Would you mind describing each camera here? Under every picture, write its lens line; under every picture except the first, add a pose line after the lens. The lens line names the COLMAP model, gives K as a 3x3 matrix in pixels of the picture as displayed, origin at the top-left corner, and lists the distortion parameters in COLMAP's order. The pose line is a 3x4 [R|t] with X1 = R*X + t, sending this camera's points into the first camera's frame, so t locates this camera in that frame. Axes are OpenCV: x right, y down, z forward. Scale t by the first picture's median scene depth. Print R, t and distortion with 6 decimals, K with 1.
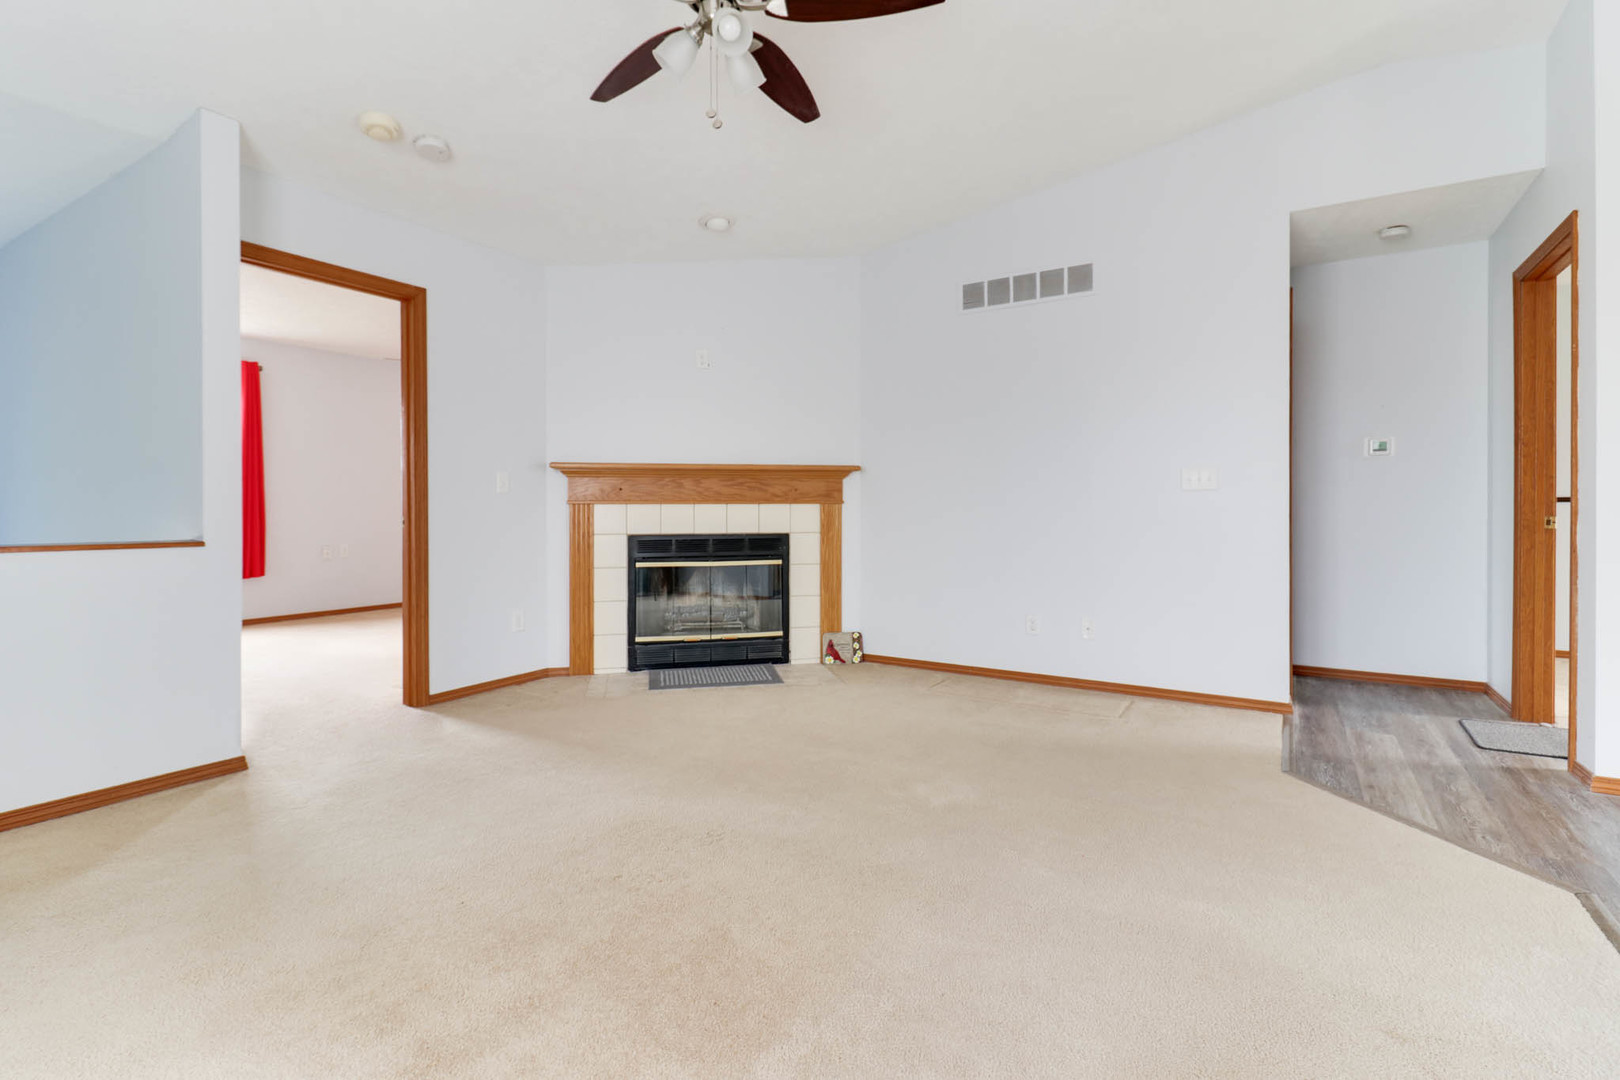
lens RADIAL K [[768.9, 0, 817.3], [0, 768.9, 524.9], [0, 0, 1]] dist [0.002669, -0.000538]
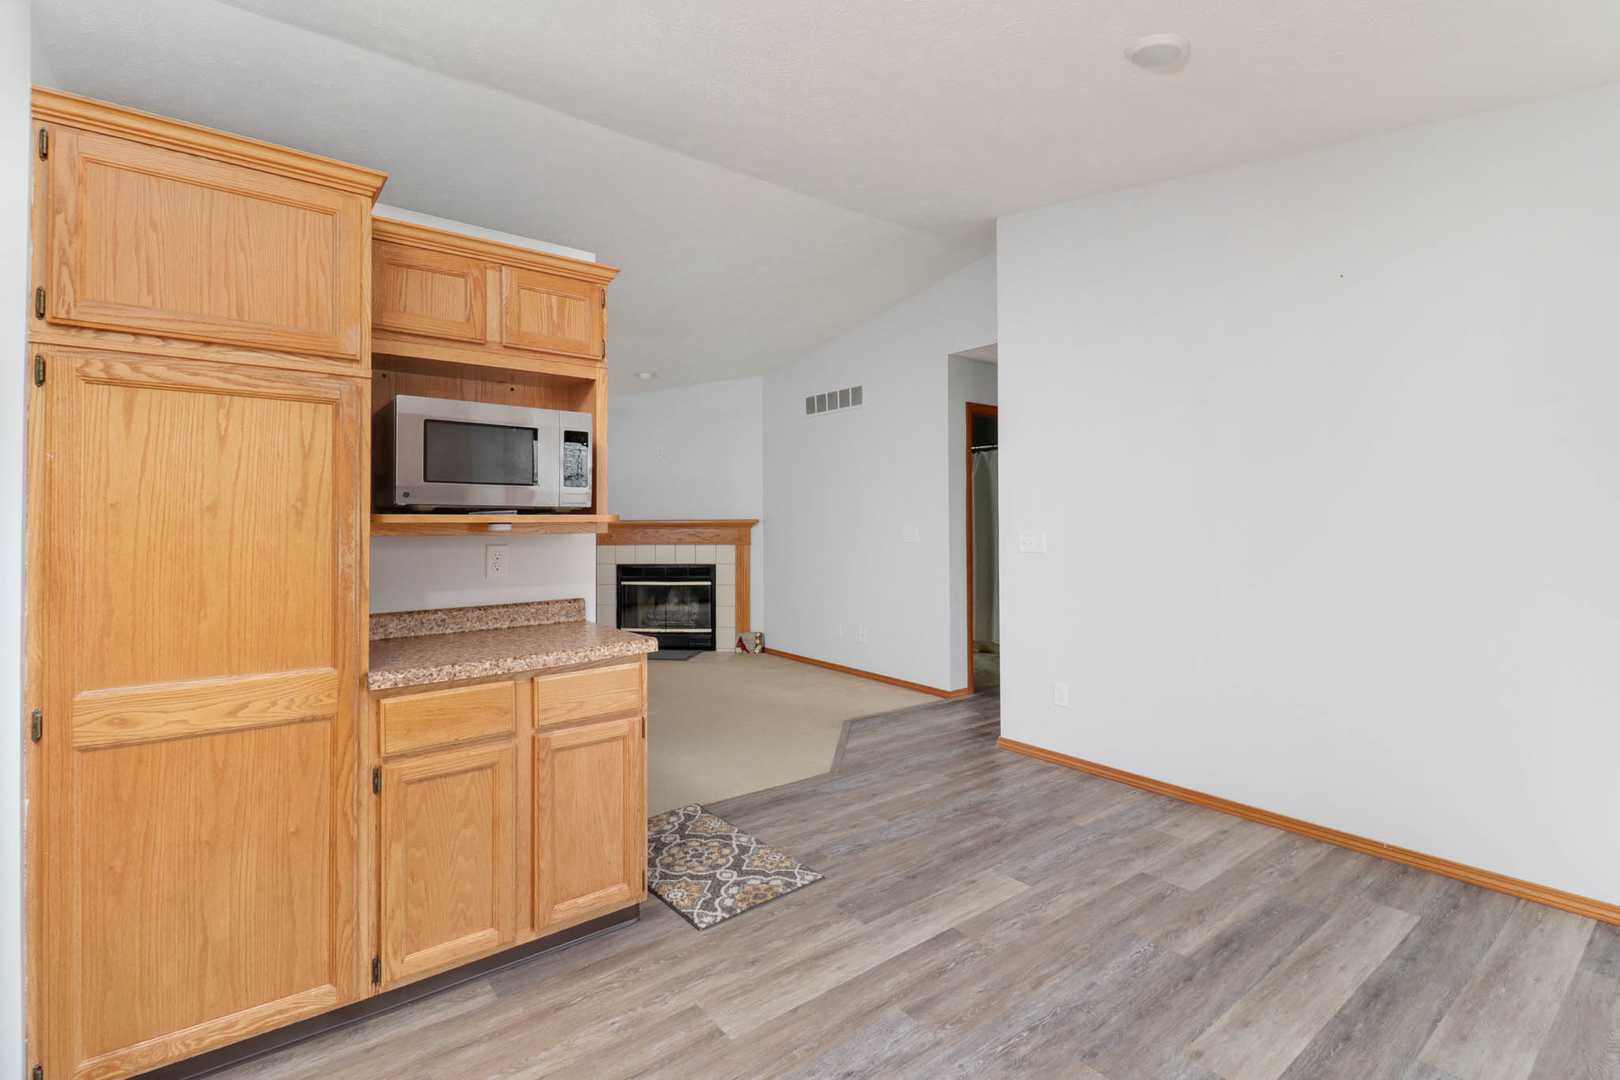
lens RADIAL K [[768.9, 0, 814.5], [0, 768.9, 525.1], [0, 0, 1]] dist [0.002669, -0.000538]
pose [[0.933701, -0.002392, -0.358046, 0.693330], [-0.003462, 0.999871, -0.015708, -0.043773], [0.358037, 0.015906, 0.933572, -0.345637]]
